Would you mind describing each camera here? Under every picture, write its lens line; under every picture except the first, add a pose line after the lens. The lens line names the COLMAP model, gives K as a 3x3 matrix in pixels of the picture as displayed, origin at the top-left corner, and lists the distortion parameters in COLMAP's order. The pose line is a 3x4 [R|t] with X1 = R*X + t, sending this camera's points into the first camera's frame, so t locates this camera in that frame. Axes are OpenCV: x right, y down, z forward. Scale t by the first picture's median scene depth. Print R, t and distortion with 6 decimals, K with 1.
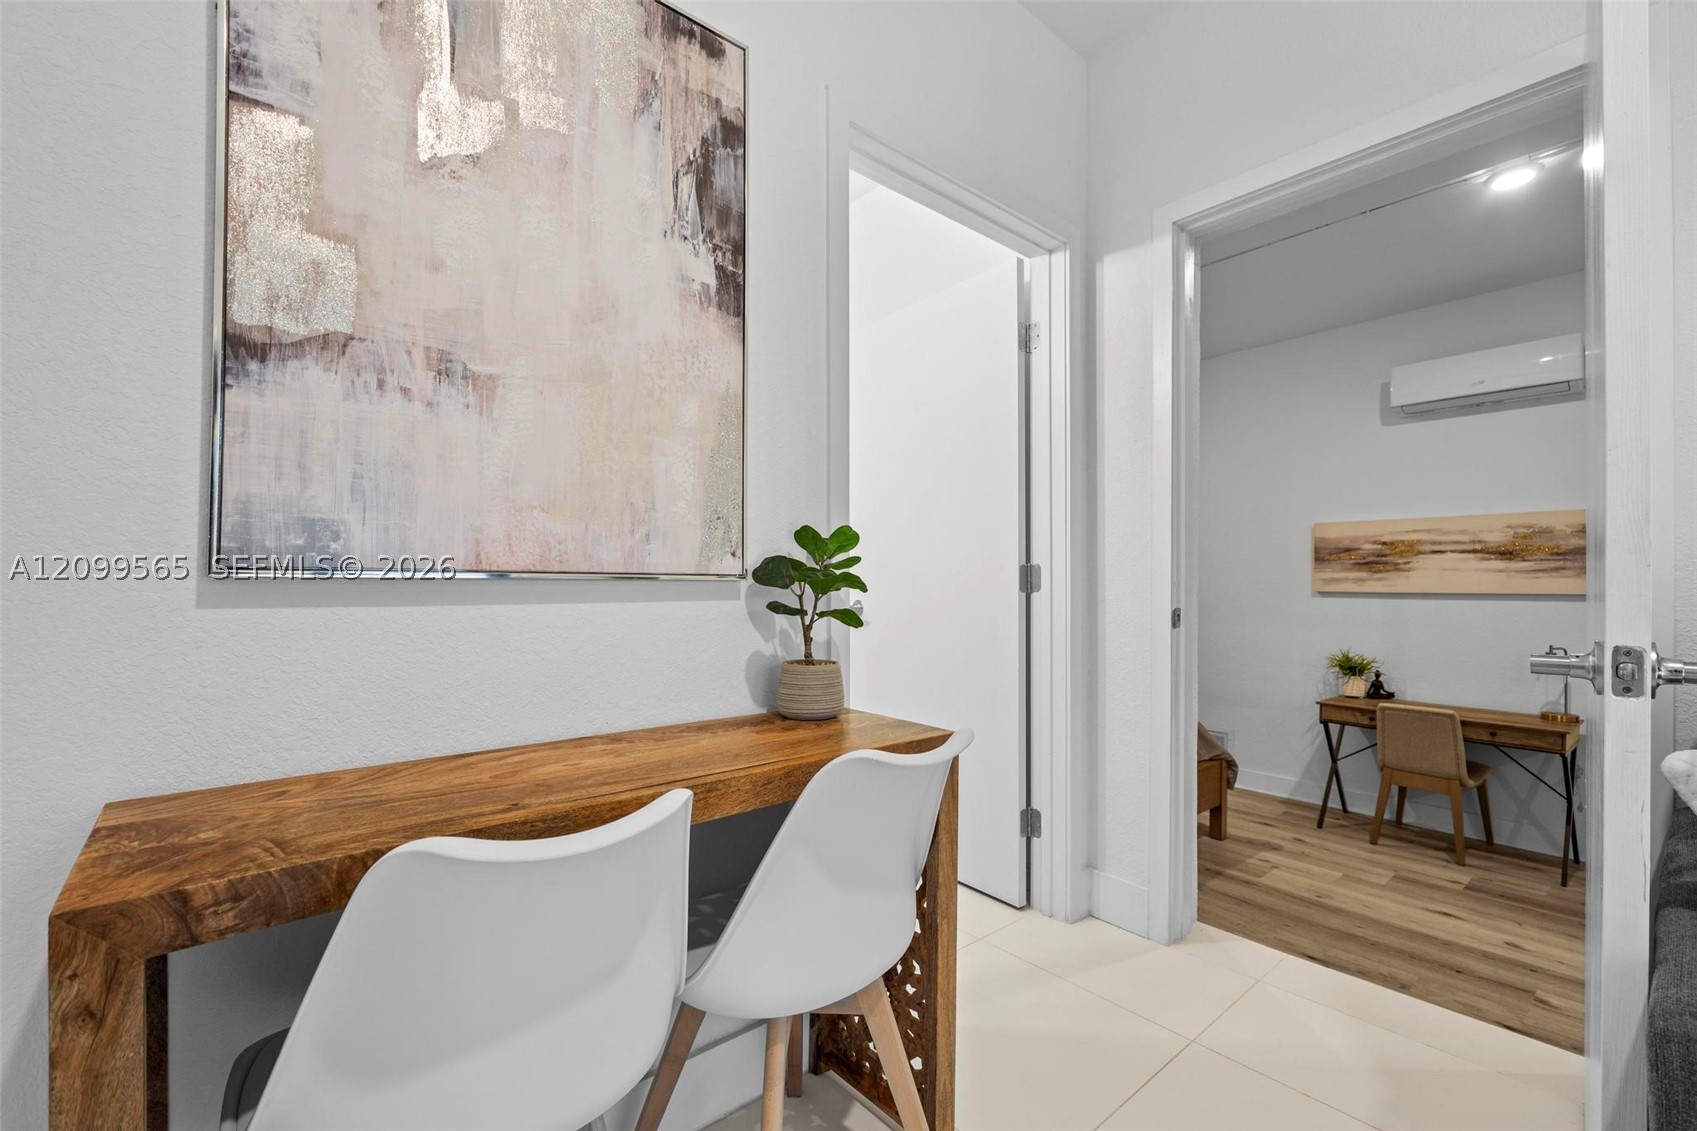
lens RADIAL K [[727.8, 0, 847.6], [0, 727.8, 570.7], [0, 0, 1]] dist [0.001844, 0.000141]
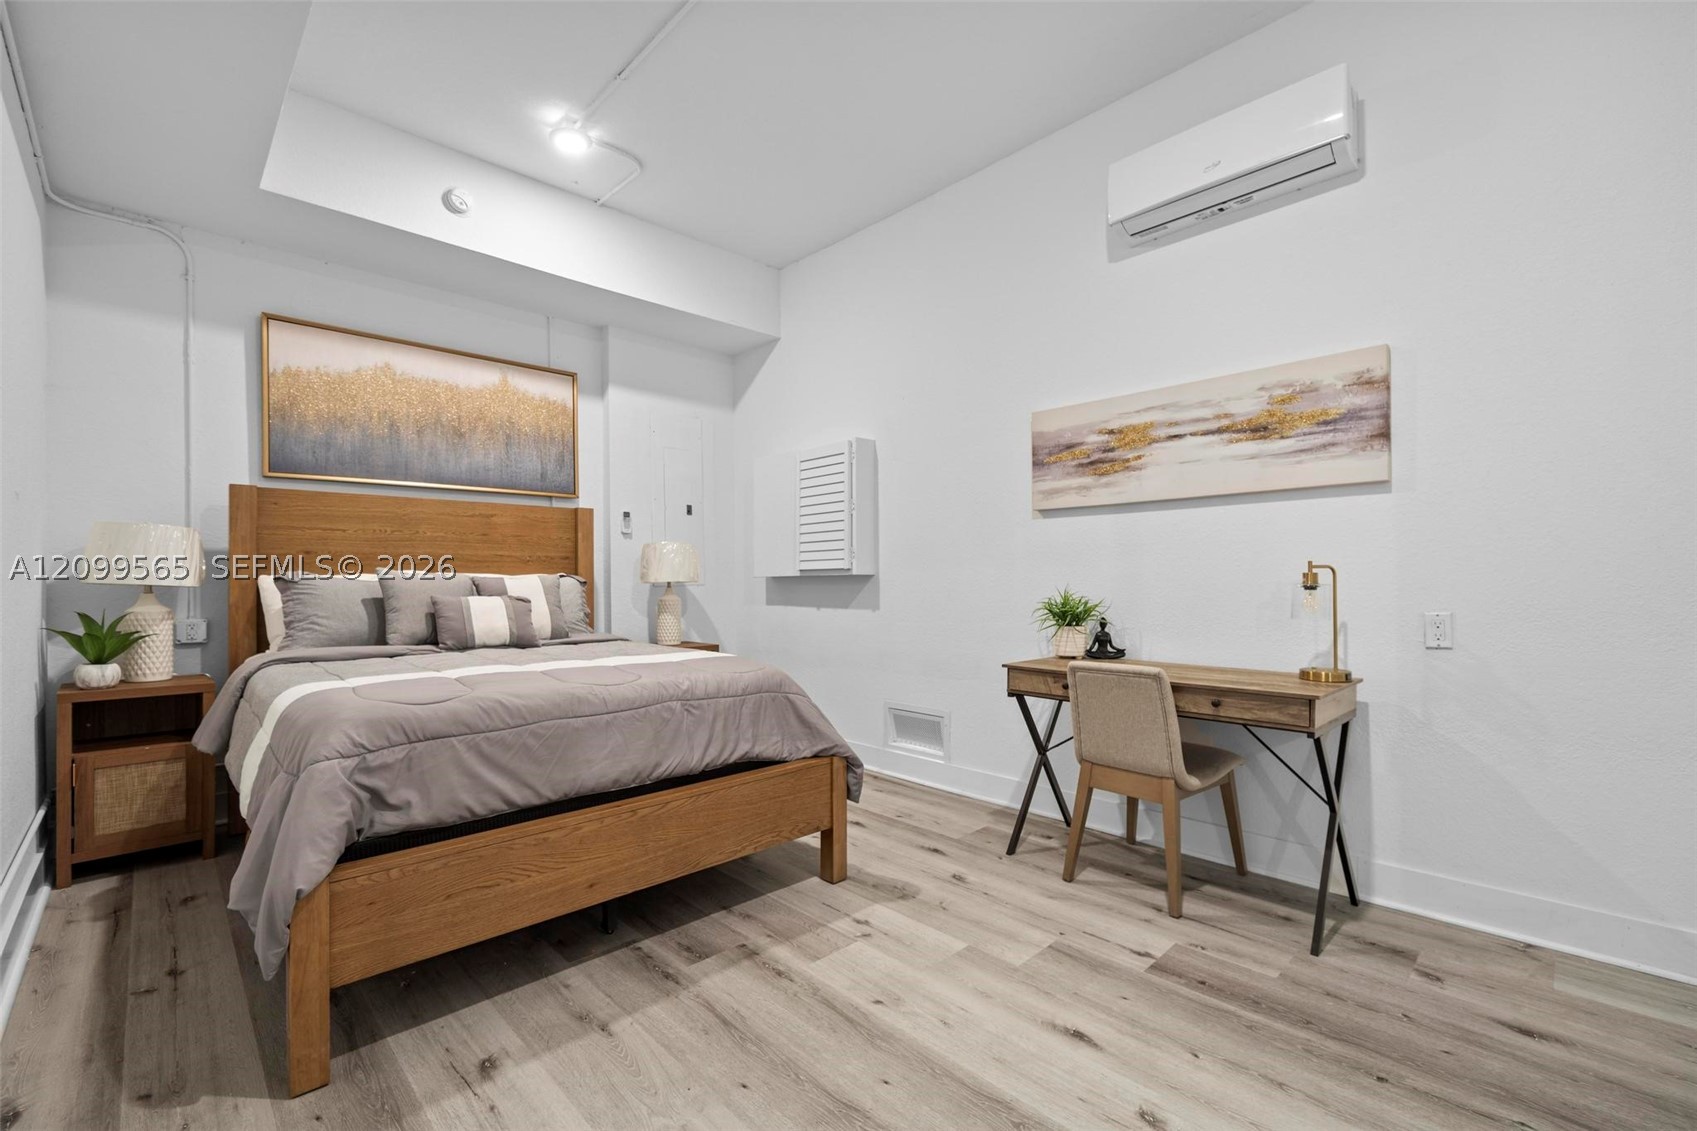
lens RADIAL K [[727.8, 0, 837.9], [0, 727.8, 564.3], [0, 0, 1]] dist [0.001844, 0.000141]
pose [[0.998223, -0.013250, 0.058101, 0.477999], [0.013448, 0.999905, -0.003014, 0.093213], [-0.058055, 0.003790, 0.998306, 0.362547]]
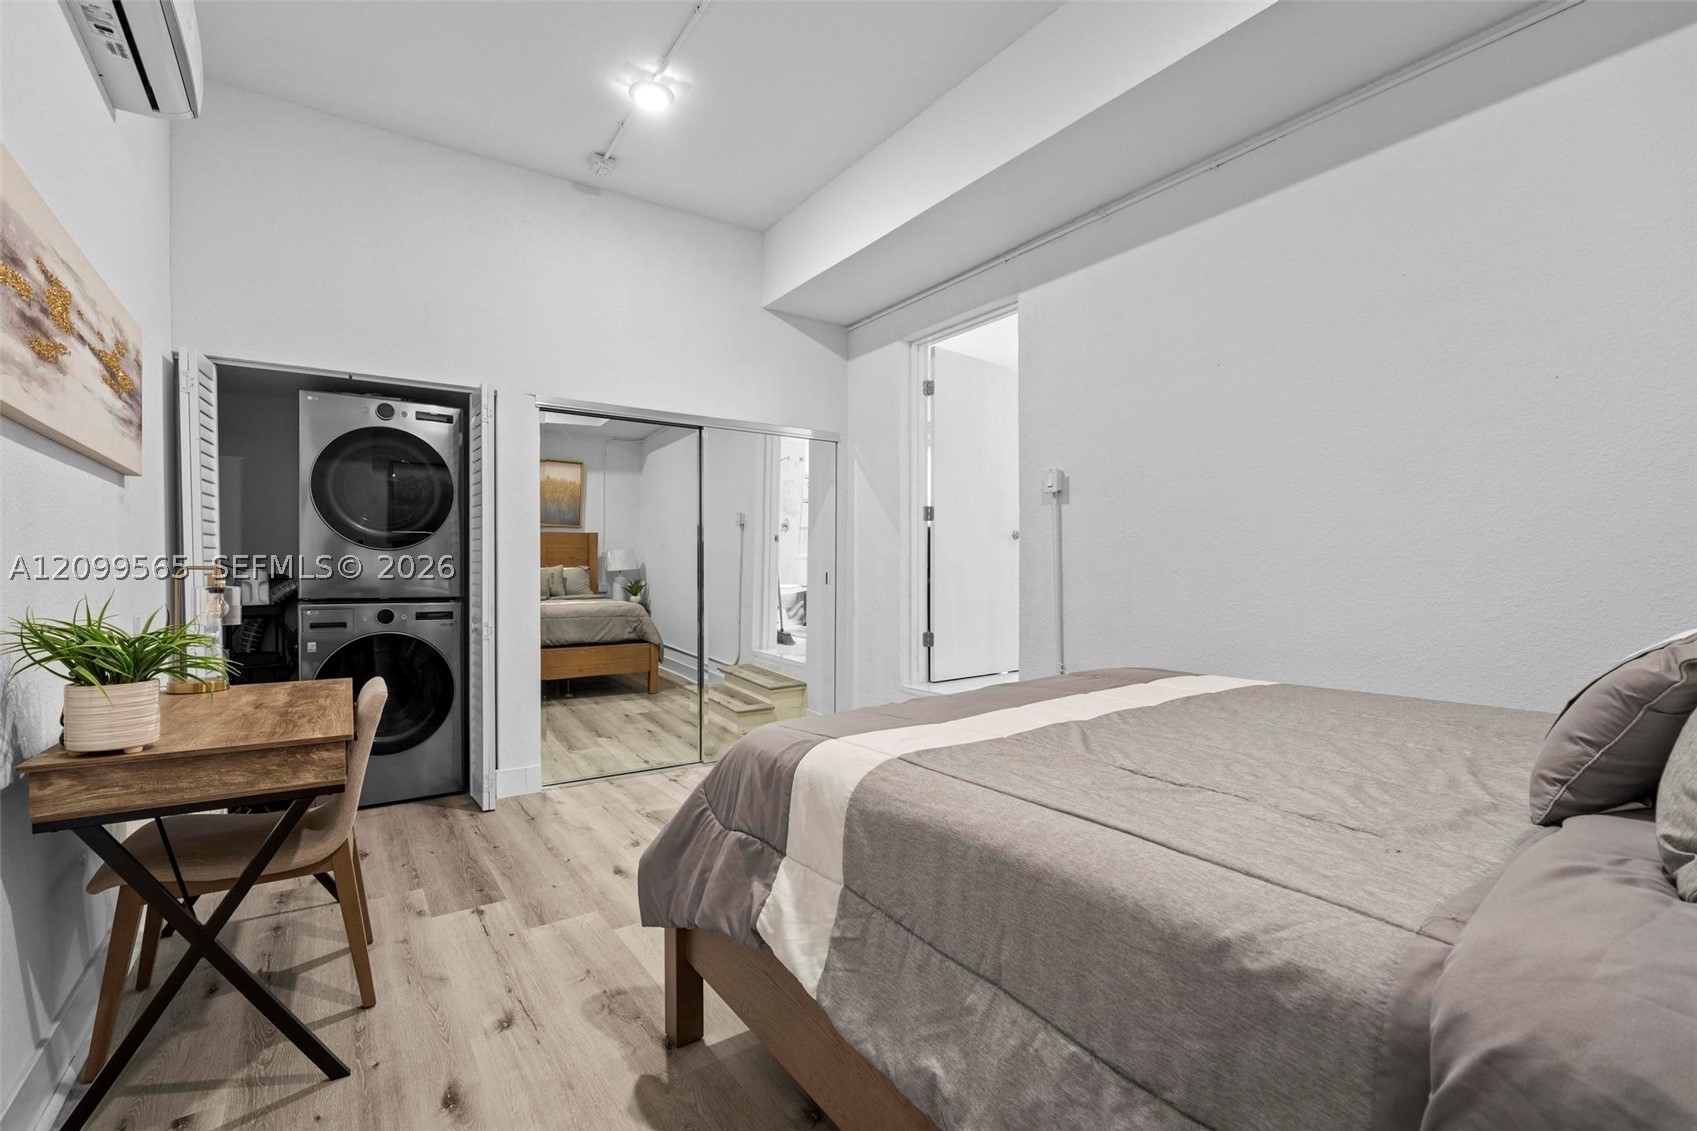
lens RADIAL K [[727.8, 0, 850.9], [0, 727.8, 572.3], [0, 0, 1]] dist [0.001844, 0.000141]
pose [[-0.997018, -0.003515, 0.077083, 0.380752], [-0.004610, 0.999891, -0.014033, 0.106168], [-0.077026, -0.014346, -0.996926, 1.415041]]
